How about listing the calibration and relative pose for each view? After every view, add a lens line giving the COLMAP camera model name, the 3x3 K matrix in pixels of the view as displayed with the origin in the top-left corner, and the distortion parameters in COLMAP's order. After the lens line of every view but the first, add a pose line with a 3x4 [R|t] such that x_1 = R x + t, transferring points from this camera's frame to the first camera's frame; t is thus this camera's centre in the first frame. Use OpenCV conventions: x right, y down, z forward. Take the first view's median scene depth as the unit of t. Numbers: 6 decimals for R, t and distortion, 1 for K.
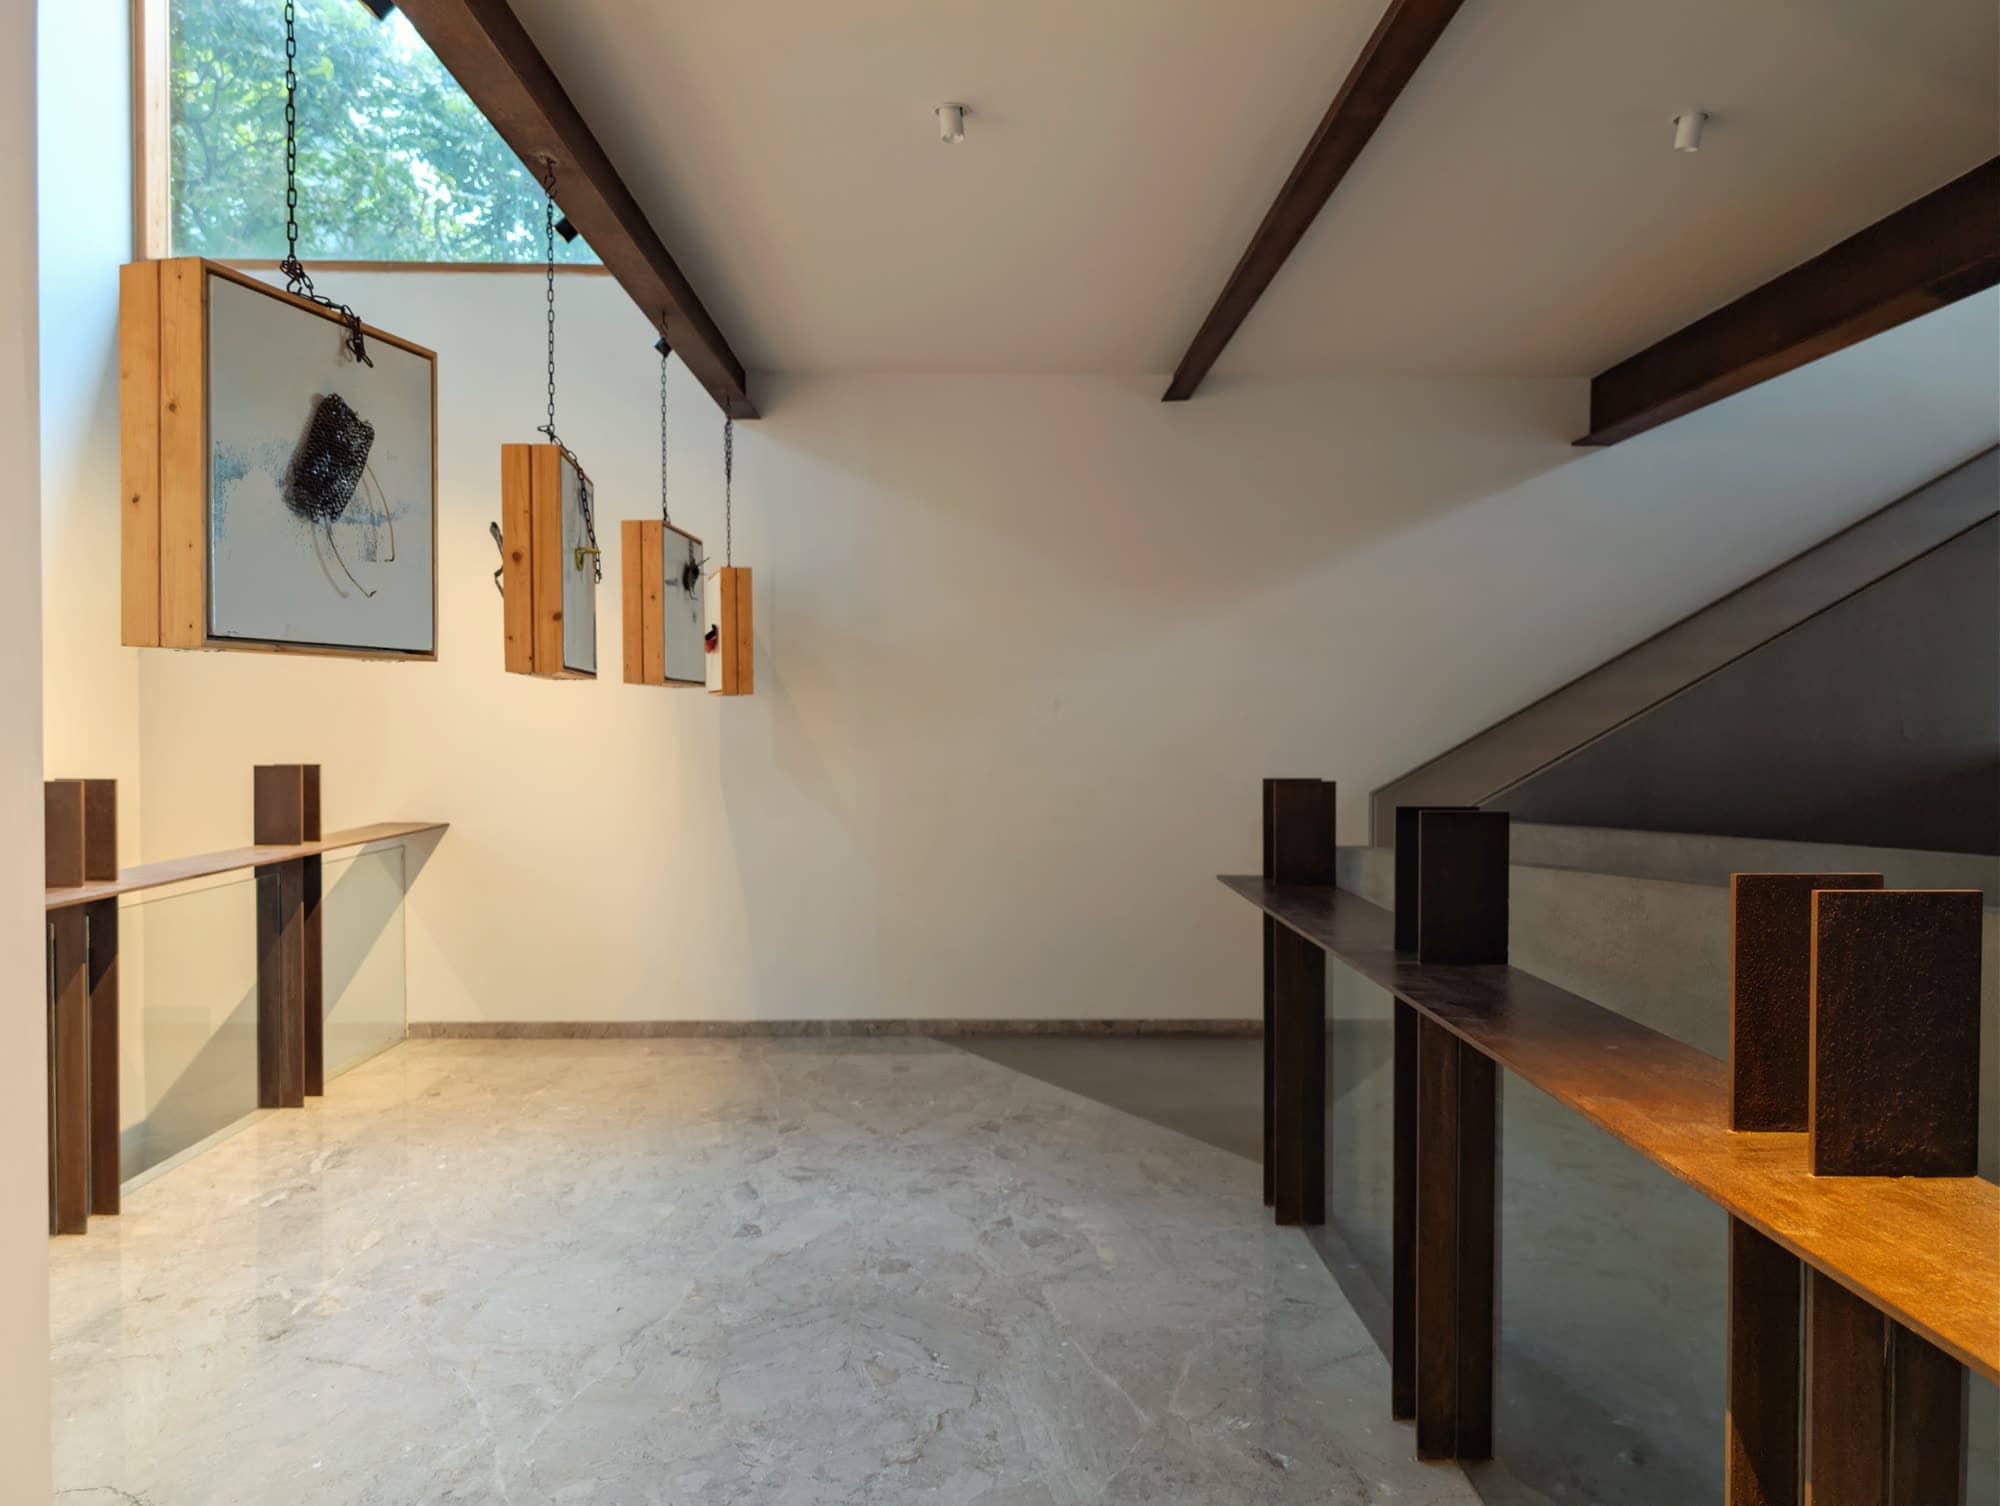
lens RADIAL K [[1442.0, 0, 1005.3], [0, 1442.0, 750.3], [0, 0, 1]] dist [0.037608, -0.018356]
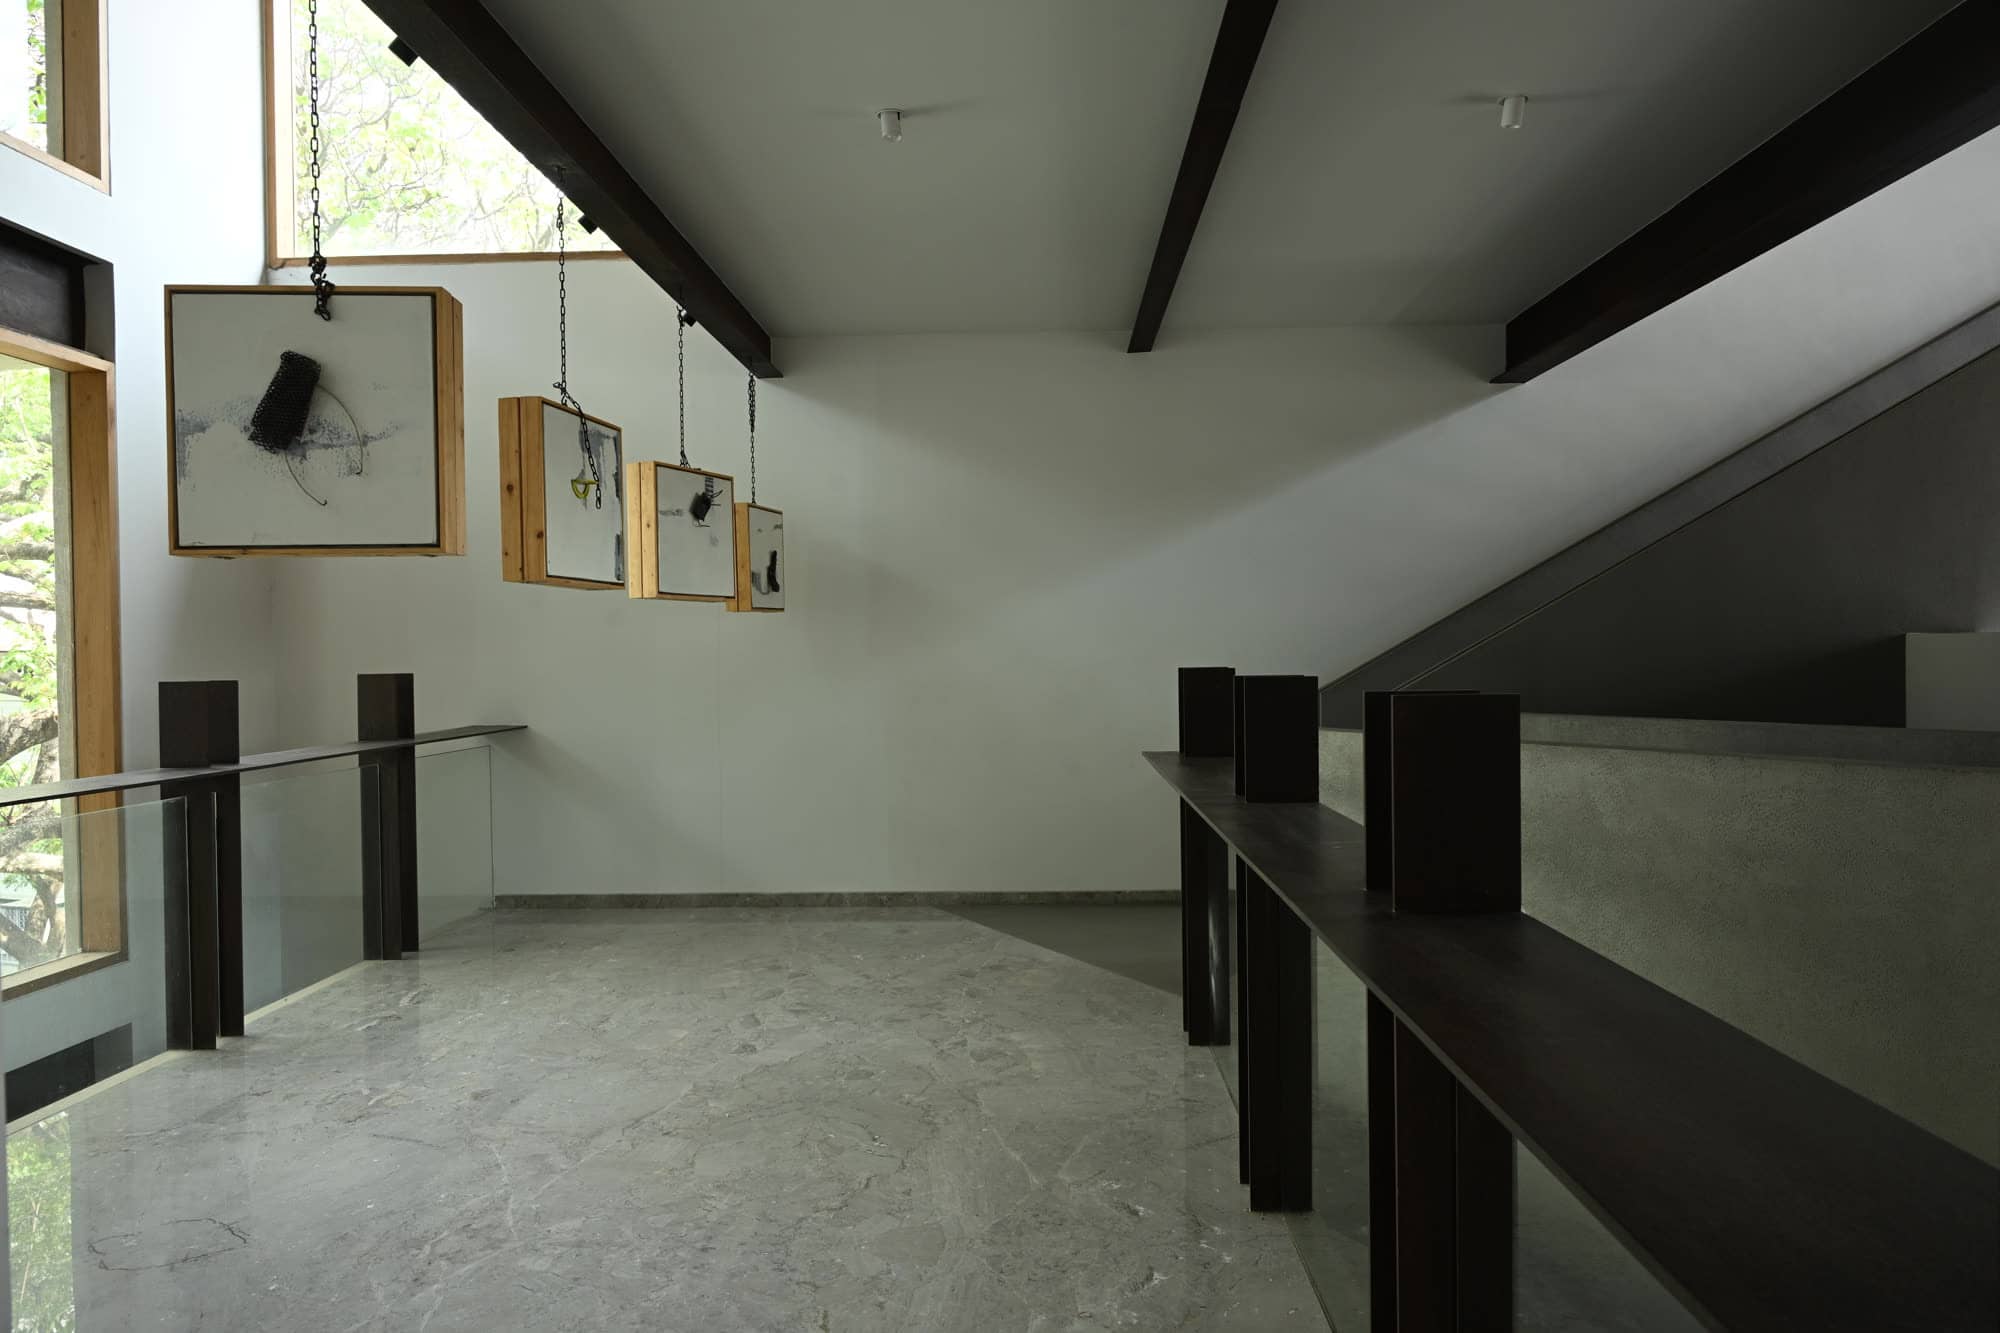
lens RADIAL K [[1307.5, 0, 995.3], [0, 1307.5, 662.8], [0, 0, 1]] dist [0.011700, 0.005841]
pose [[0.998478, -0.014079, -0.053315, 0.091474], [0.013555, 0.999856, -0.010178, 0.025465], [0.053451, 0.009440, 0.998526, -0.074723]]
